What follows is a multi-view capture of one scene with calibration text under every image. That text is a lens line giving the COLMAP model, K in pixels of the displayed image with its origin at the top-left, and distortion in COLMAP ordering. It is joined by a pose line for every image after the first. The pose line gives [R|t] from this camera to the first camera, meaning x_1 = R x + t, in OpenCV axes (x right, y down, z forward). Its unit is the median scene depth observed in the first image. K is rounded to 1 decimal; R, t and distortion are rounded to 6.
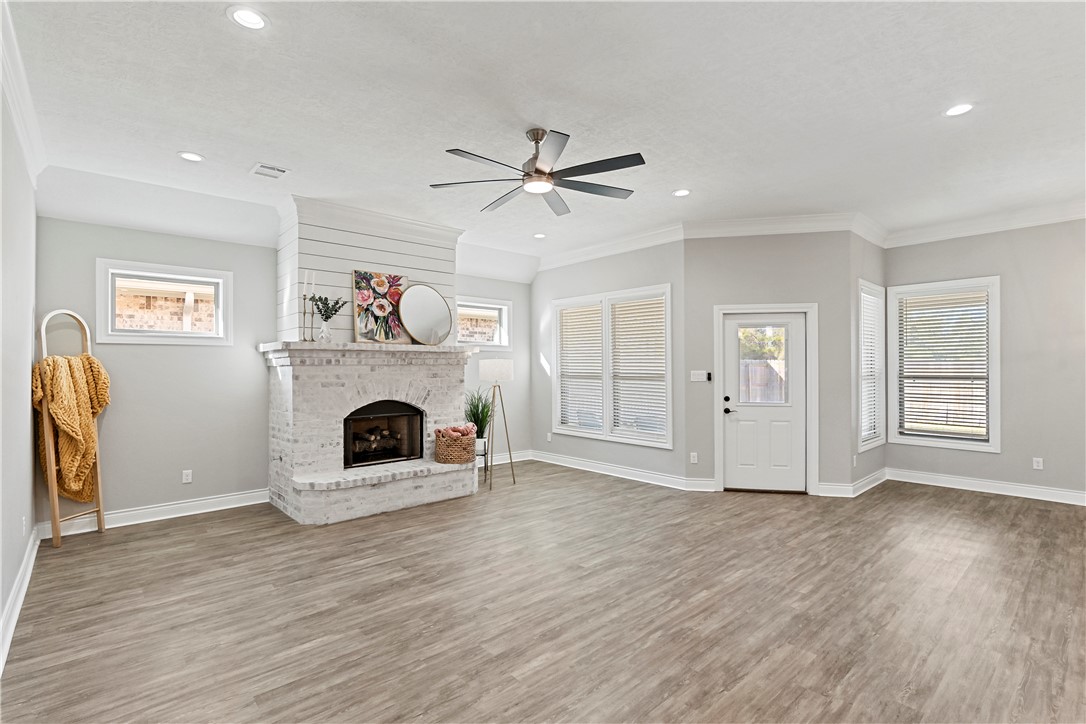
lens RADIAL K [[506.1, 0, 530.9], [0, 506.1, 367.8], [0, 0, 1]] dist [-0.005306, -0.000179]
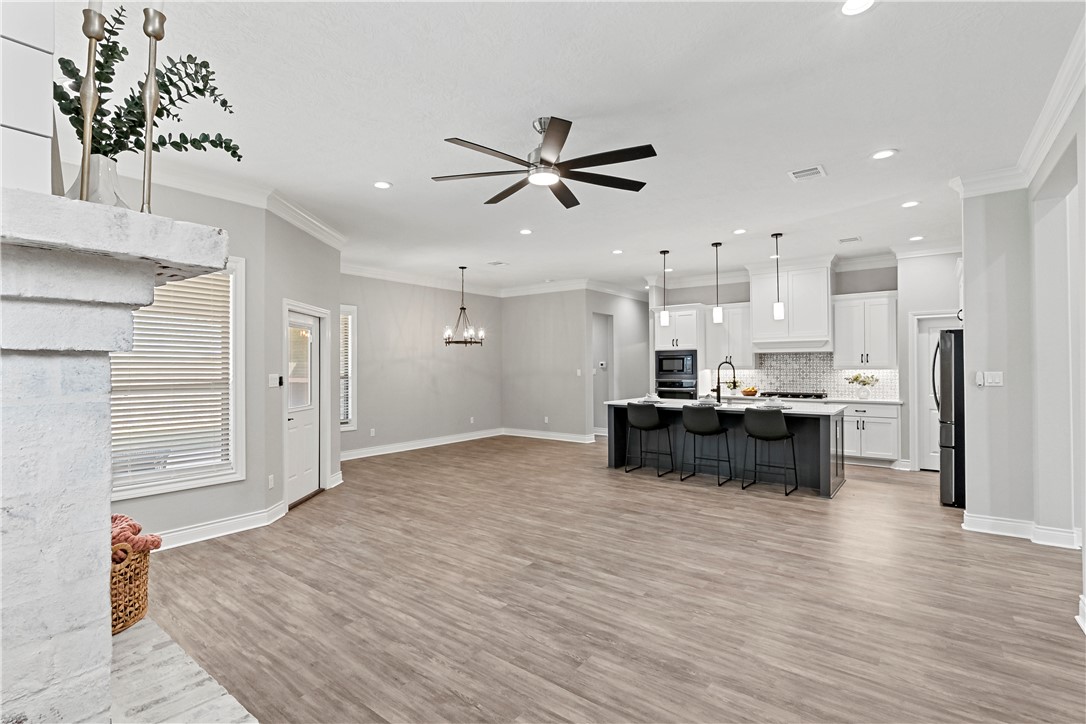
lens RADIAL K [[506.1, 0, 540.5], [0, 506.1, 377.1], [0, 0, 1]] dist [-0.005306, -0.000179]
pose [[-0.199359, -0.014069, 0.979825, -0.749392], [0.006235, 0.999858, 0.015625, -0.000170], [-0.979907, 0.009224, -0.199244, 0.985313]]
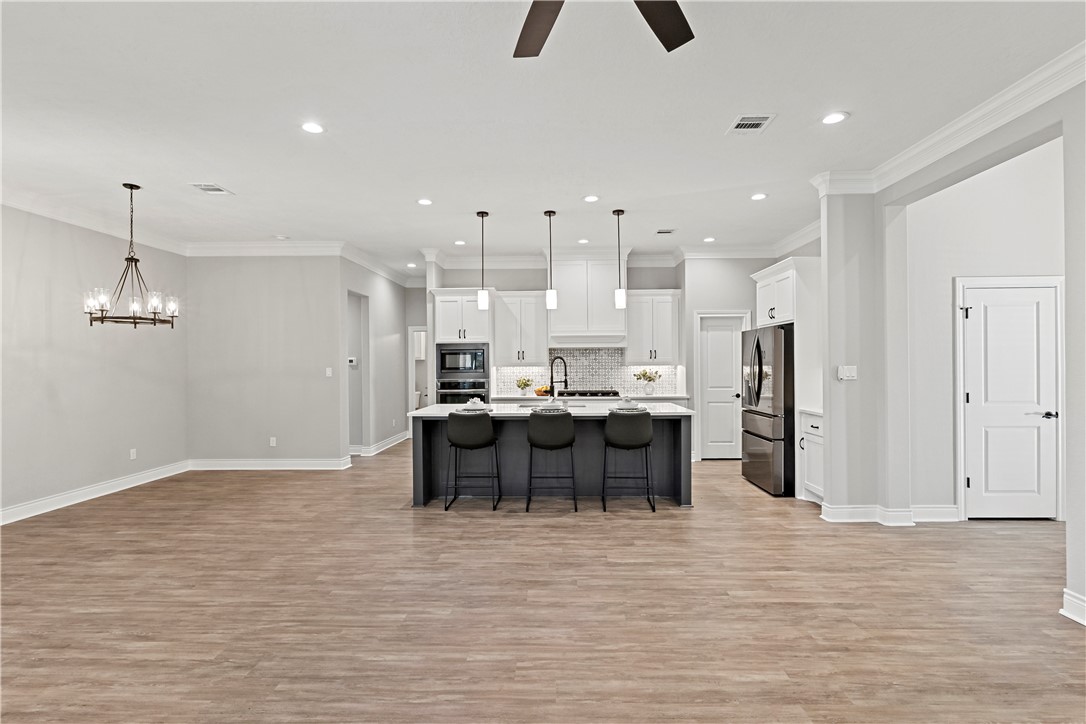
lens RADIAL K [[506.1, 0, 548.7], [0, 506.1, 370.6], [0, 0, 1]] dist [-0.005306, -0.000179]
pose [[-0.742274, 0.000826, 0.670096, -0.186733], [0.011869, 0.999859, 0.011915, 0.000533], [-0.669991, 0.016797, -0.742179, 1.091822]]
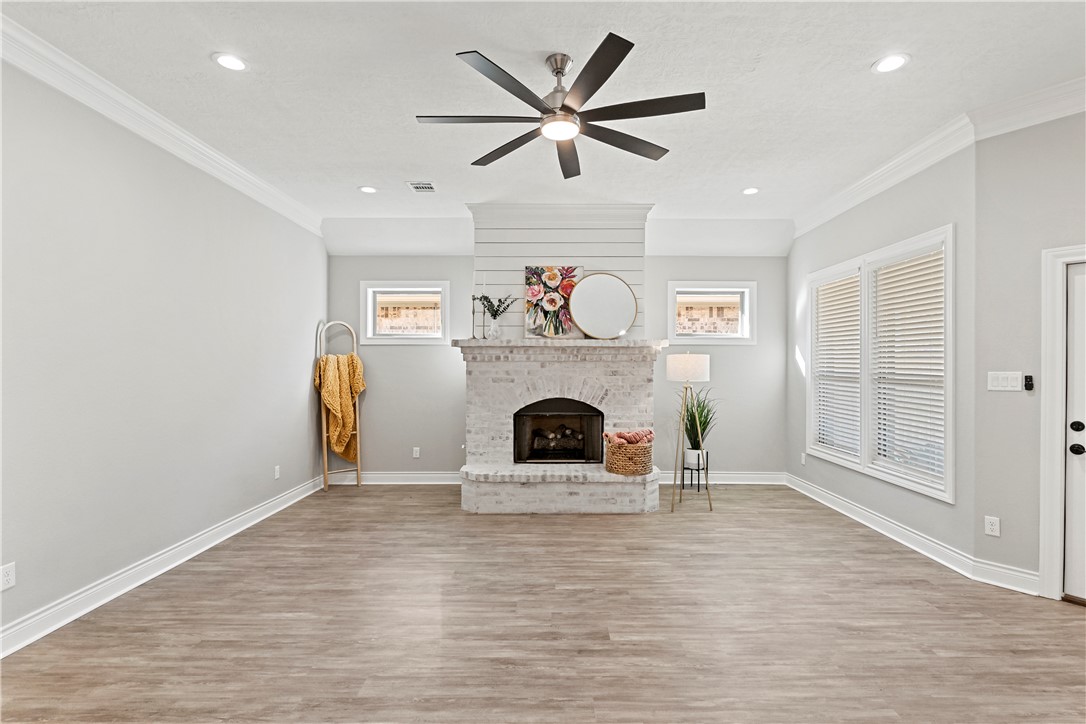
lens RADIAL K [[506.1, 0, 550.1], [0, 506.1, 376.2], [0, 0, 1]] dist [-0.005306, -0.000179]
pose [[0.753001, 0.019850, -0.657720, 0.424267], [-0.005732, 0.999705, 0.023609, -0.000727], [0.657995, -0.014008, 0.752892, 0.333319]]
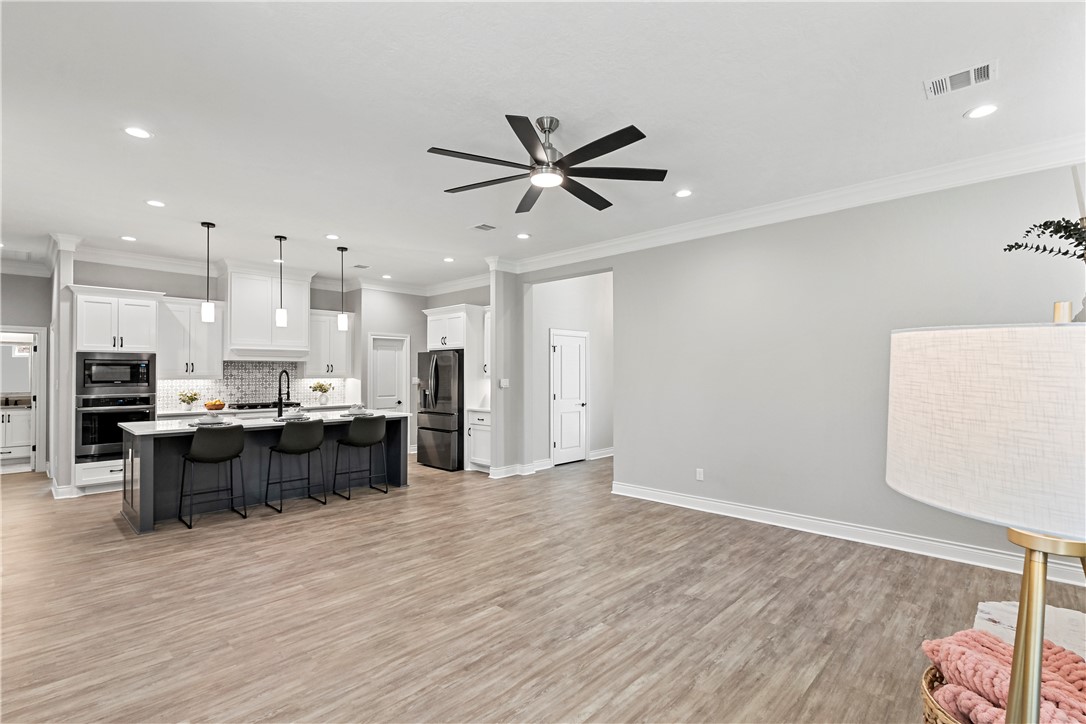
lens RADIAL K [[506.1, 0, 536.3], [0, 506.1, 371.1], [0, 0, 1]] dist [-0.005306, -0.000179]
pose [[-0.995980, 0.006211, -0.089363, 0.094157], [0.006543, 0.999973, -0.003419, -0.007619], [0.089339, -0.003990, -0.995993, 1.562088]]
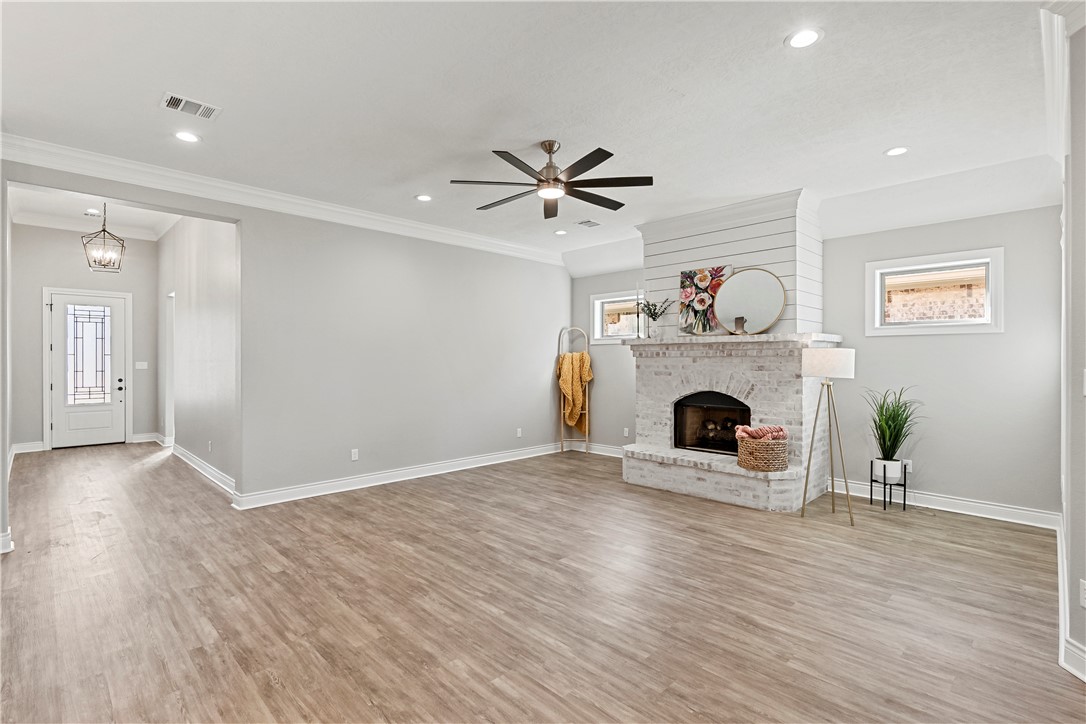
lens RADIAL K [[506.1, 0, 538.5], [0, 506.1, 369.1], [0, 0, 1]] dist [-0.005306, -0.000179]
pose [[0.061438, 0.021918, -0.997870, 0.906718], [-0.001058, 0.999760, 0.021894, -0.003816], [0.998110, -0.000289, 0.061447, 0.746407]]
